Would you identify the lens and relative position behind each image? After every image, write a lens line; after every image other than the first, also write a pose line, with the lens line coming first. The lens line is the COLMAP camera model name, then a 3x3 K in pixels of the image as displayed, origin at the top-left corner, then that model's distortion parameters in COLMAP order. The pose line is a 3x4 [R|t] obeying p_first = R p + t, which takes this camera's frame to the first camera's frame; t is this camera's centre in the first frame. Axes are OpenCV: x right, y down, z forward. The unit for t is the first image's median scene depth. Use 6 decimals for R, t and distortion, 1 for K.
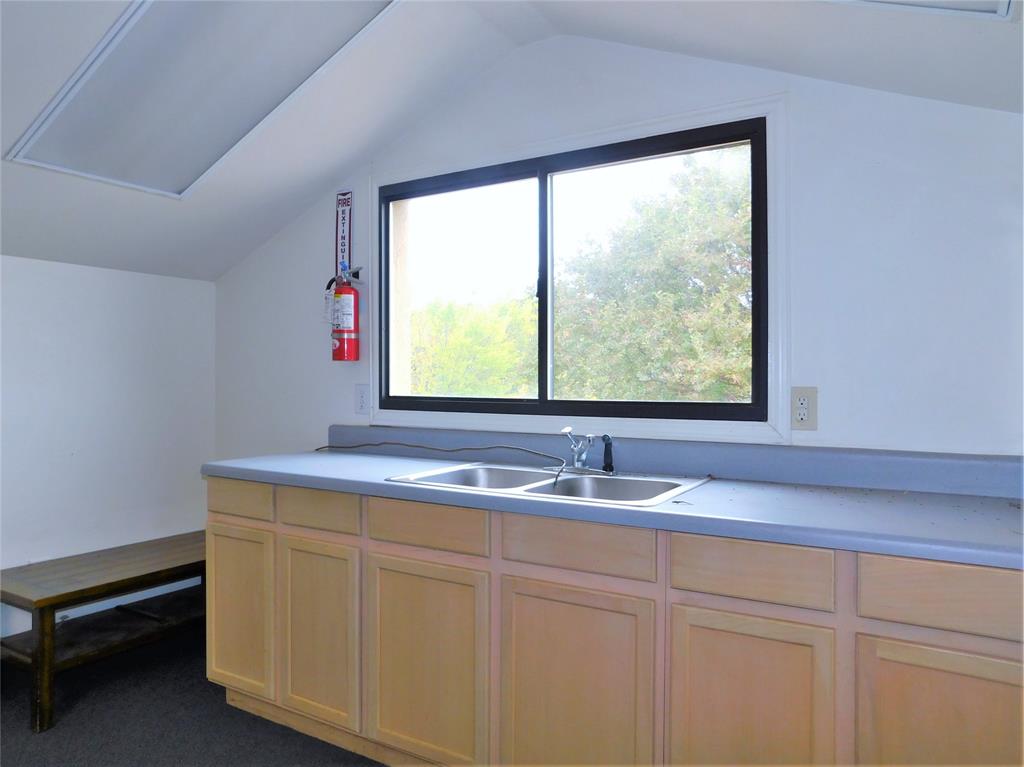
lens RADIAL K [[704.1, 0, 512.0], [0, 704.1, 383.5], [0, 0, 1]] dist [-0.074914, 0.067403]
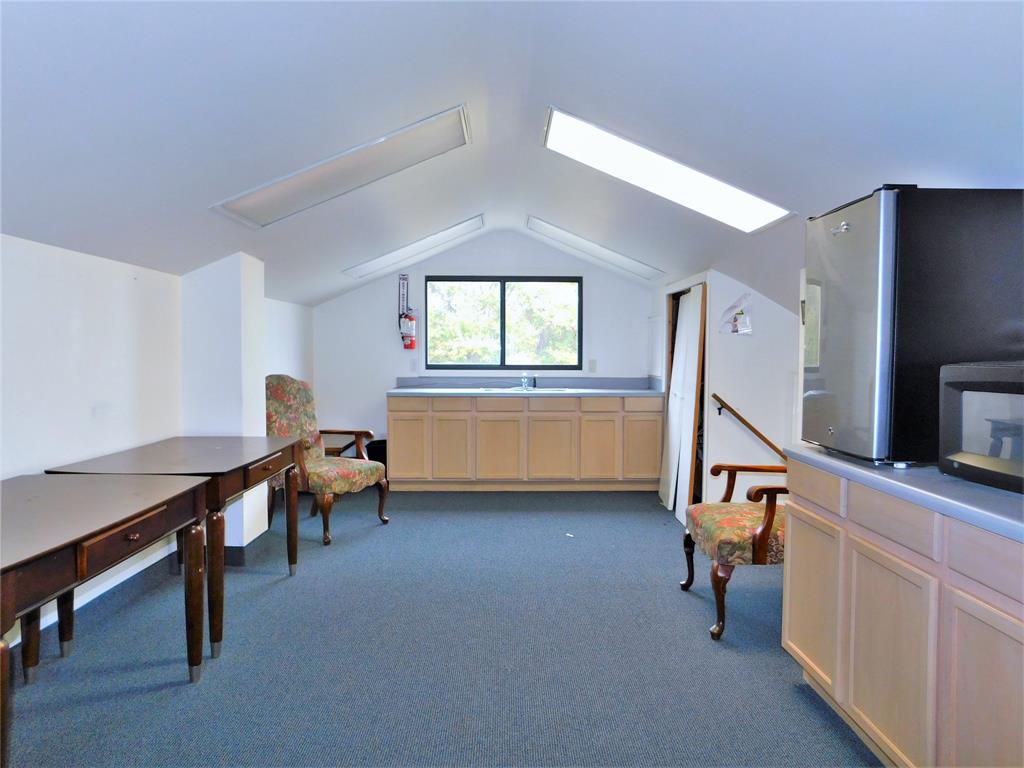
lens RADIAL K [[704.1, 0, 512.0], [0, 704.1, 384.0], [0, 0, 1]] dist [-0.074914, 0.067403]
pose [[0.850129, -0.026485, 0.525908, -1.367808], [0.001067, 0.998819, 0.048576, -0.034858], [-0.526574, -0.040735, 0.849153, -1.348596]]
